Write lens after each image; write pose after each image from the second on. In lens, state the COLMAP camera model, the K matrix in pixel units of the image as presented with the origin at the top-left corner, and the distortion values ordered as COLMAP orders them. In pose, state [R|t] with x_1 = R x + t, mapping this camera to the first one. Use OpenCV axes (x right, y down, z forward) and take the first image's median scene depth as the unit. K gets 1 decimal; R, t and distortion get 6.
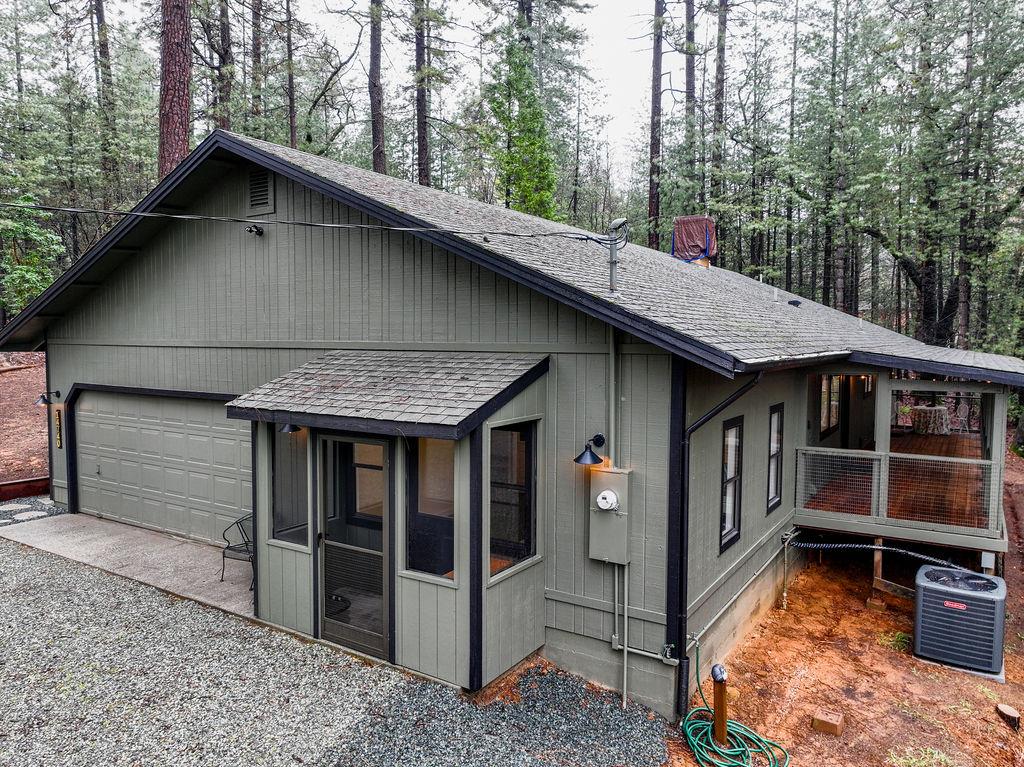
lens RADIAL K [[725.1, 0, 512.1], [0, 725.1, 382.8], [0, 0, 1]] dist [0.000483, 0.011985]
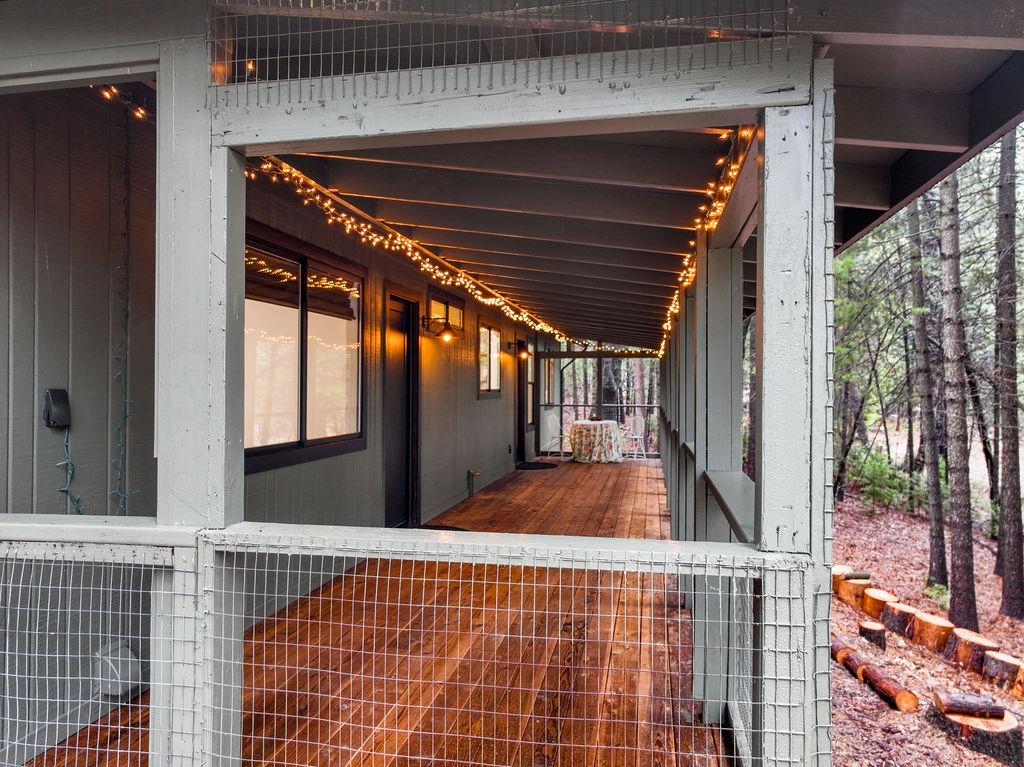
lens RADIAL K [[725.1, 0, 507.7], [0, 725.1, 383.0], [0, 0, 1]] dist [0.000483, 0.011985]
pose [[0.932088, 0.005266, 0.362194, 0.548834], [0.018132, 0.997963, -0.061171, 0.078951], [-0.361778, 0.063584, 0.930093, 0.862451]]
